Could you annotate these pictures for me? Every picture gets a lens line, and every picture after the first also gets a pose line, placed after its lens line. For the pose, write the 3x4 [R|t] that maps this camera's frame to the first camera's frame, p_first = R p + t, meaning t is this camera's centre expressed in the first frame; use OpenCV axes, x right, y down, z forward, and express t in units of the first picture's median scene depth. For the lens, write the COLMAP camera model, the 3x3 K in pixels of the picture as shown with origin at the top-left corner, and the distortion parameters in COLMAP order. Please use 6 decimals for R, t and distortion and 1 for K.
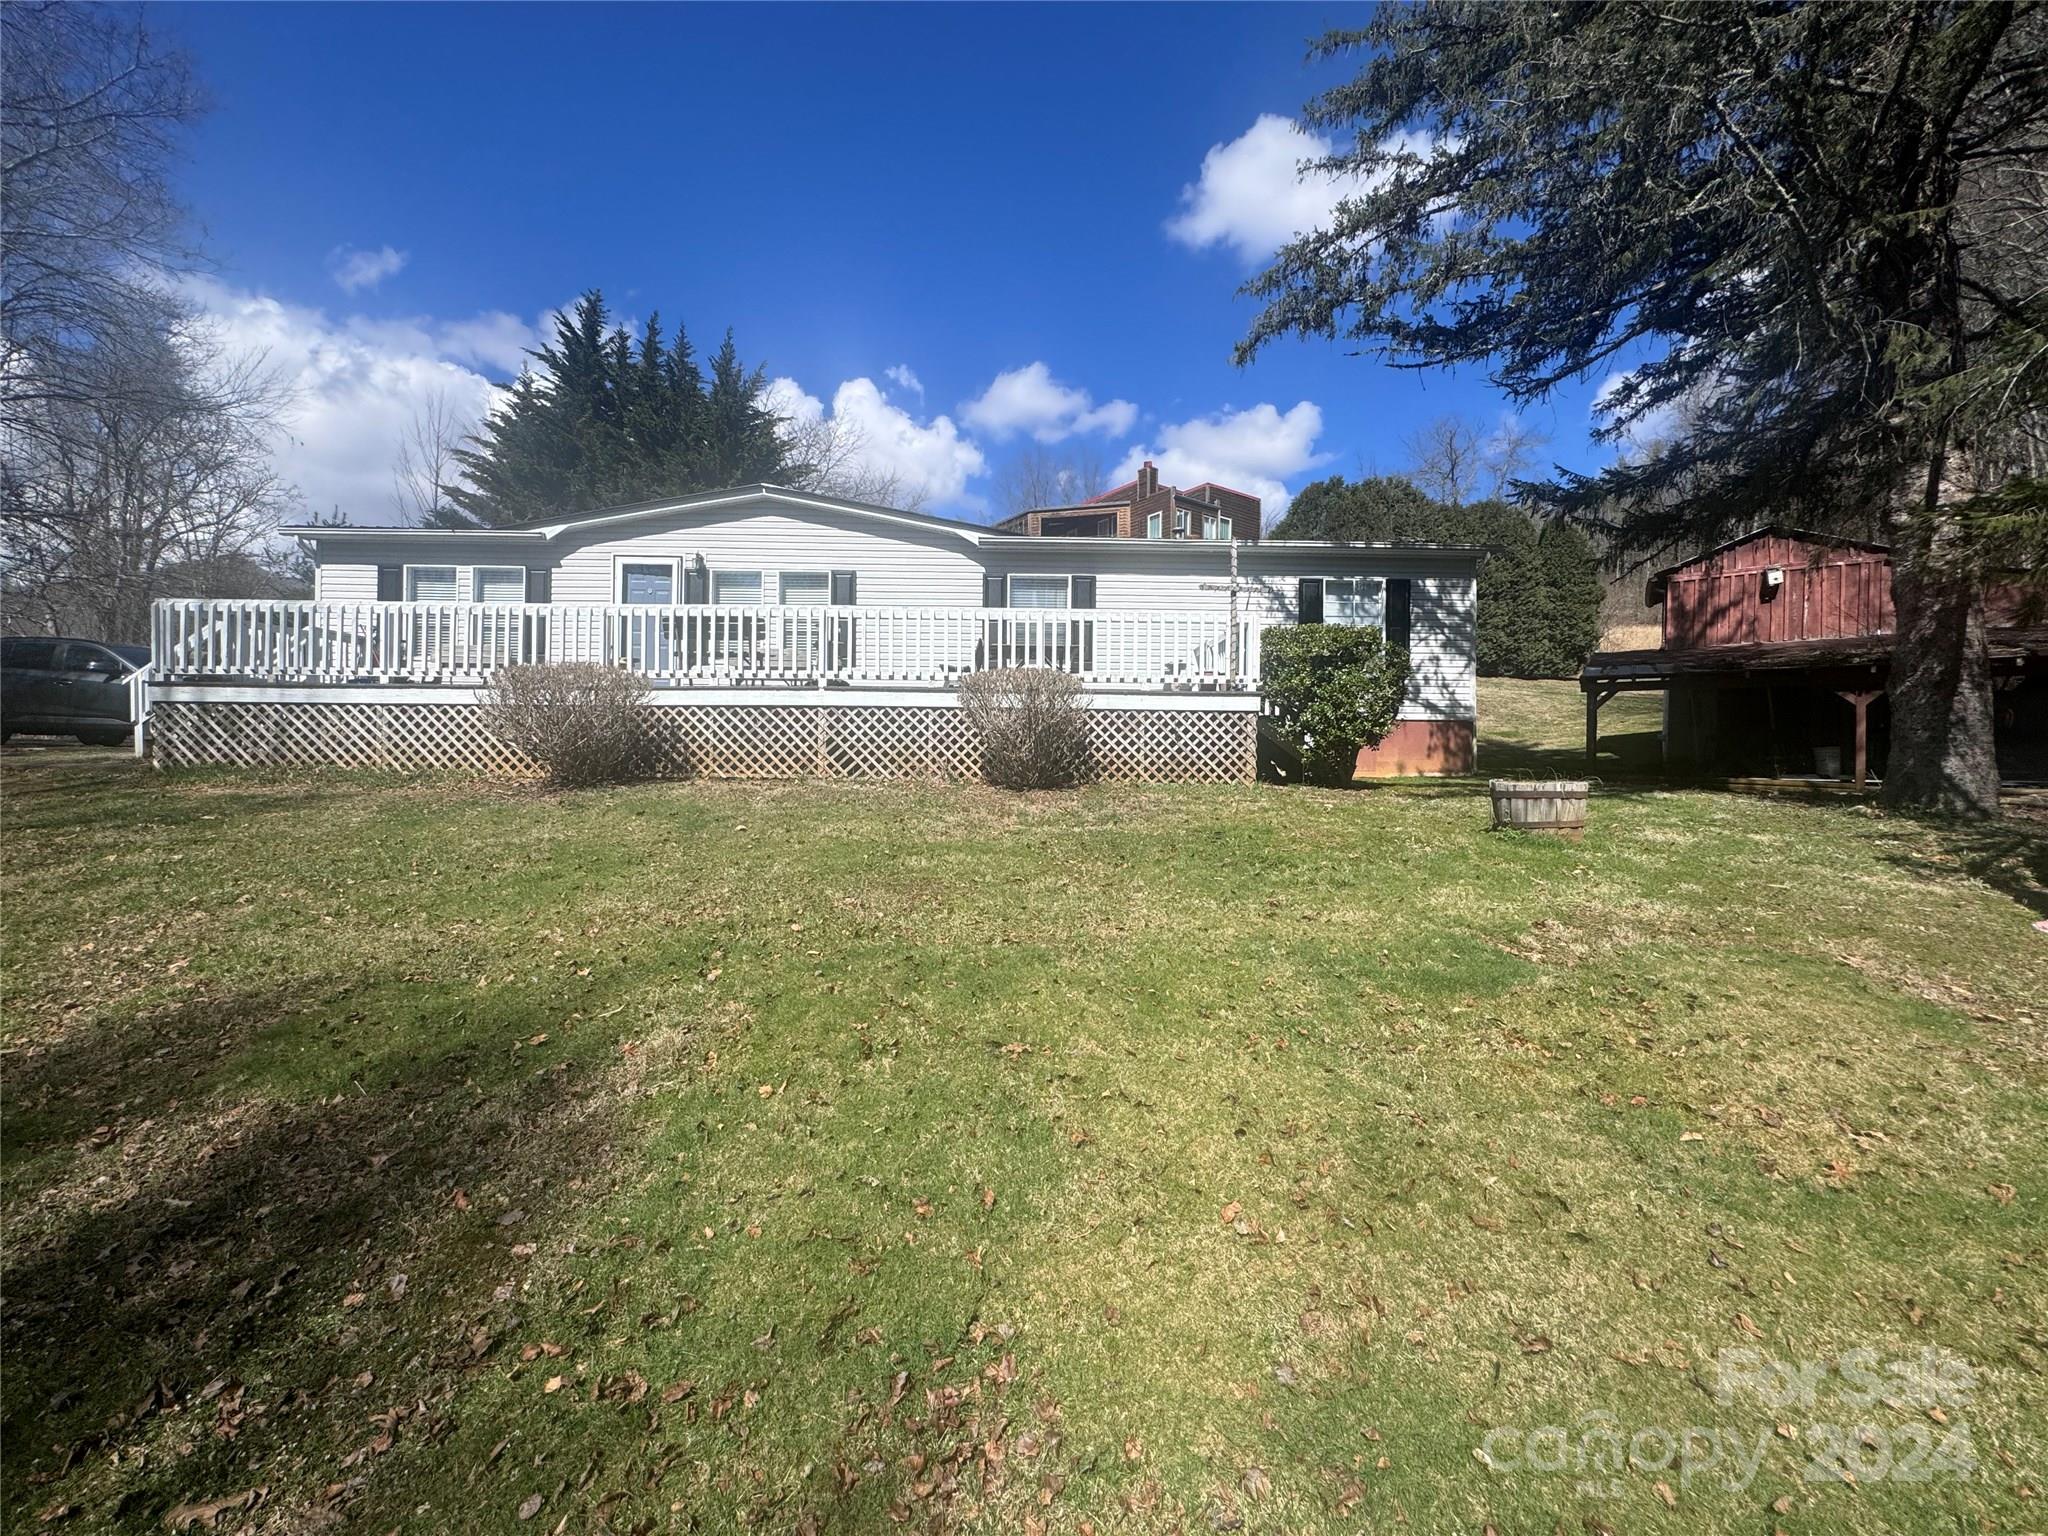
lens RADIAL K [[814.8, 0, 1016.9], [0, 814.8, 767.7], [0, 0, 1]] dist [-0.009921, -0.000407]
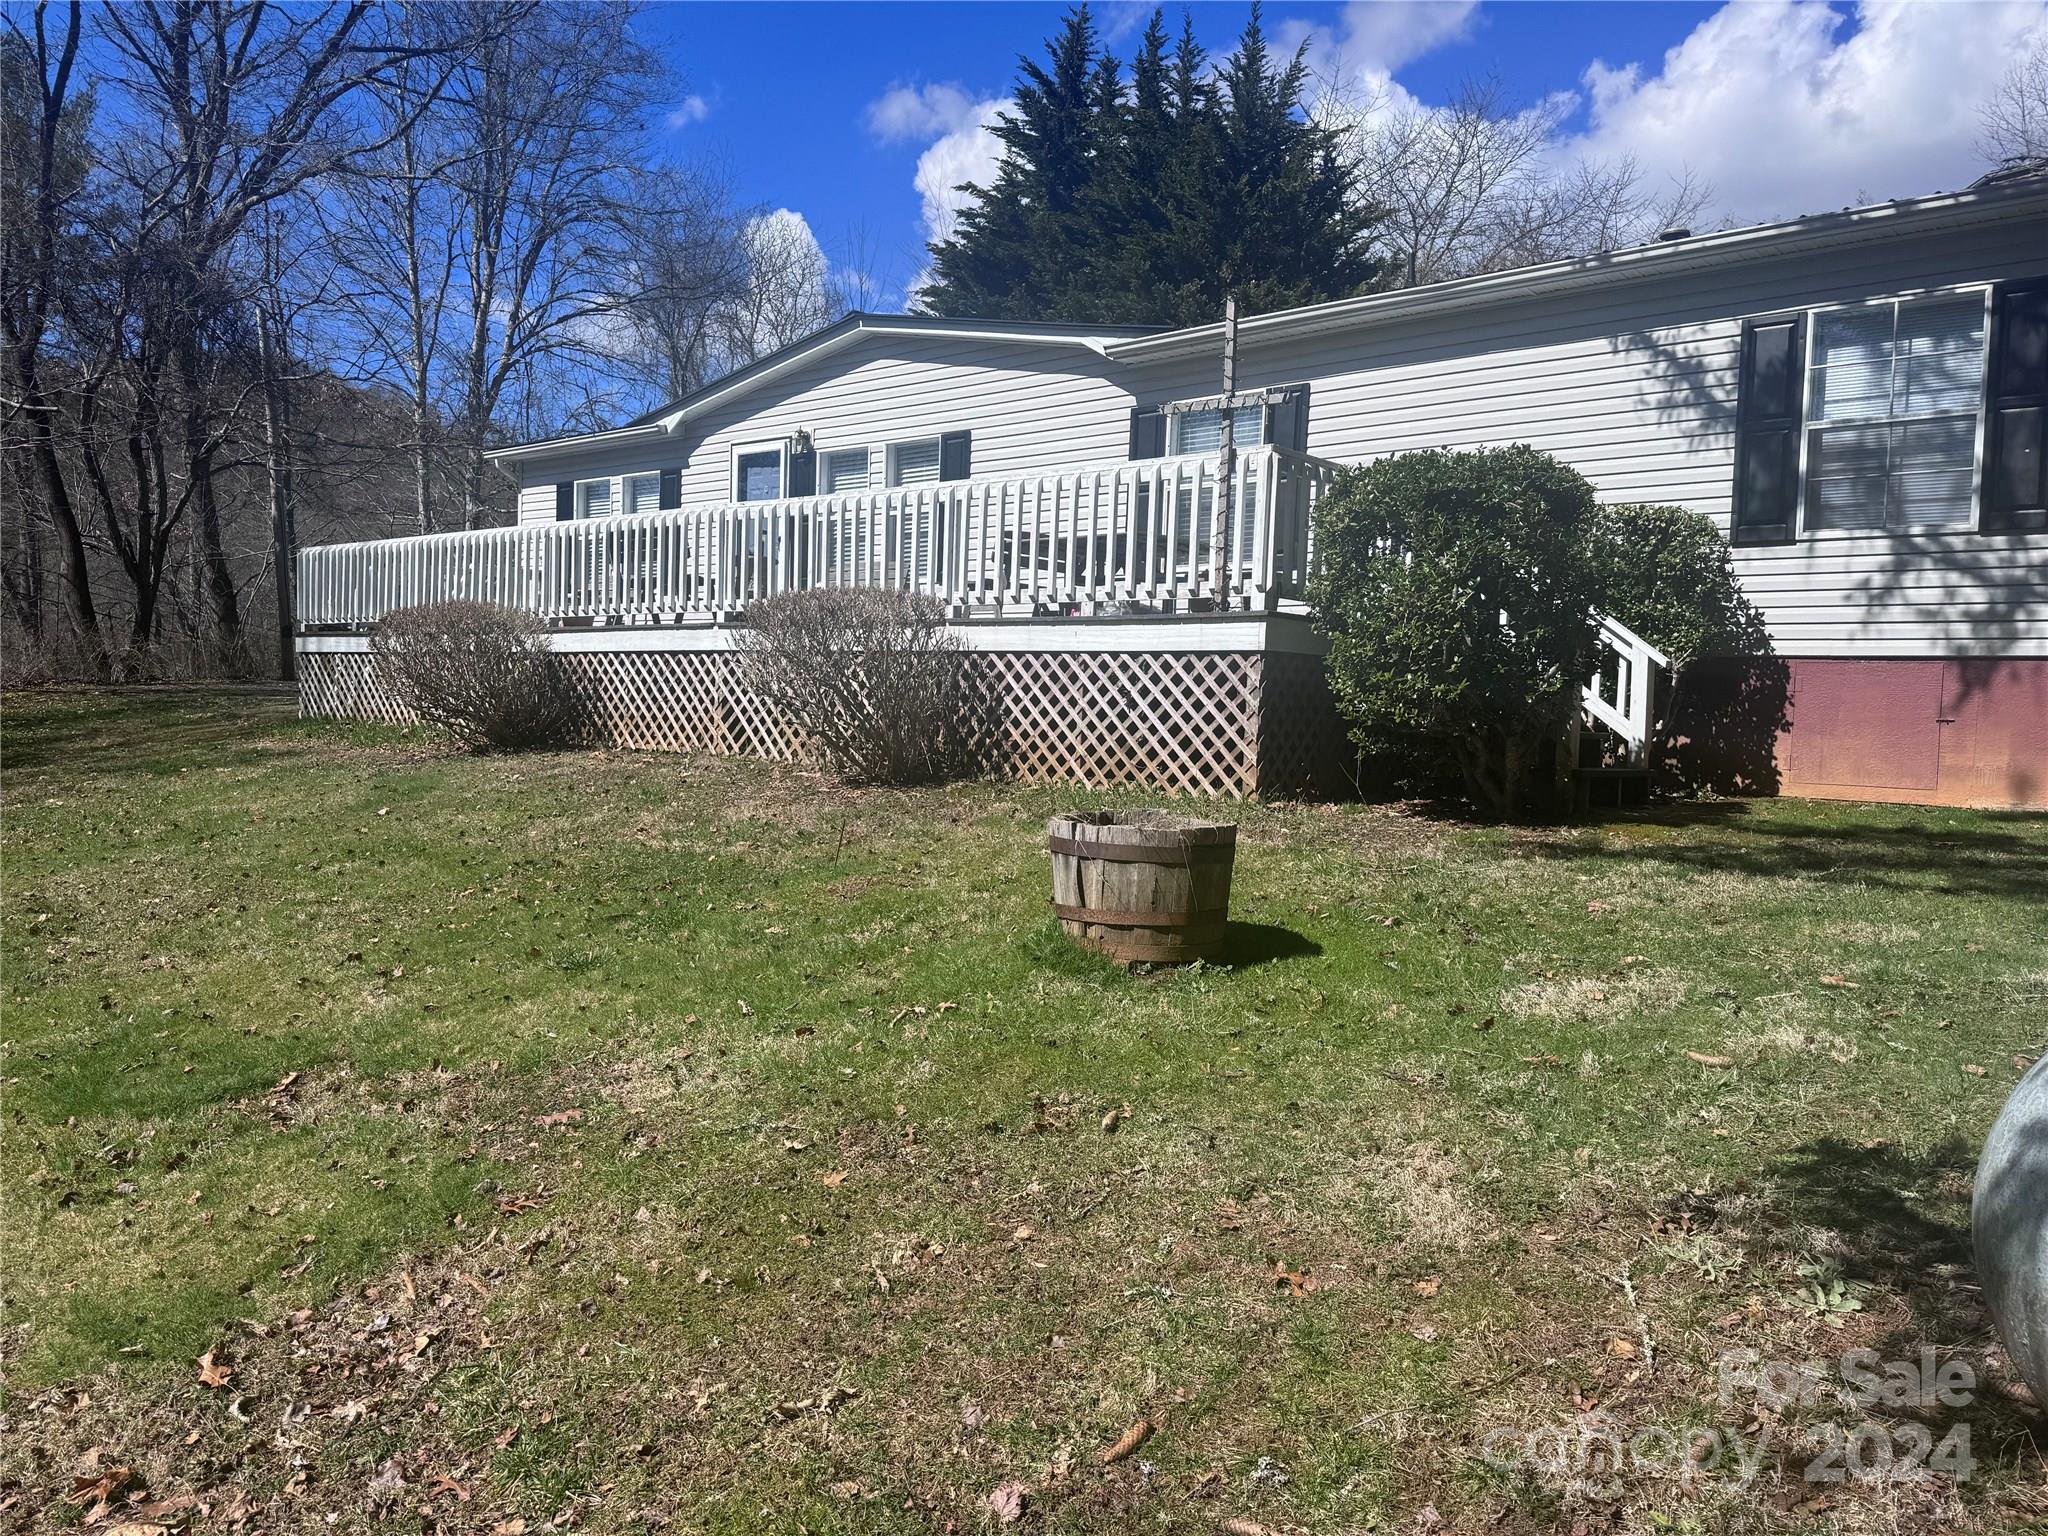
lens RADIAL K [[1446.9, 0, 1023.3], [0, 1446.9, 772.9], [0, 0, 1]] dist [0.029276, -0.007638]
pose [[0.741310, 0.045051, -0.669649, 0.771779], [-0.029028, 0.998963, 0.035072, -0.022801], [0.670535, -0.006561, 0.741849, 0.261780]]
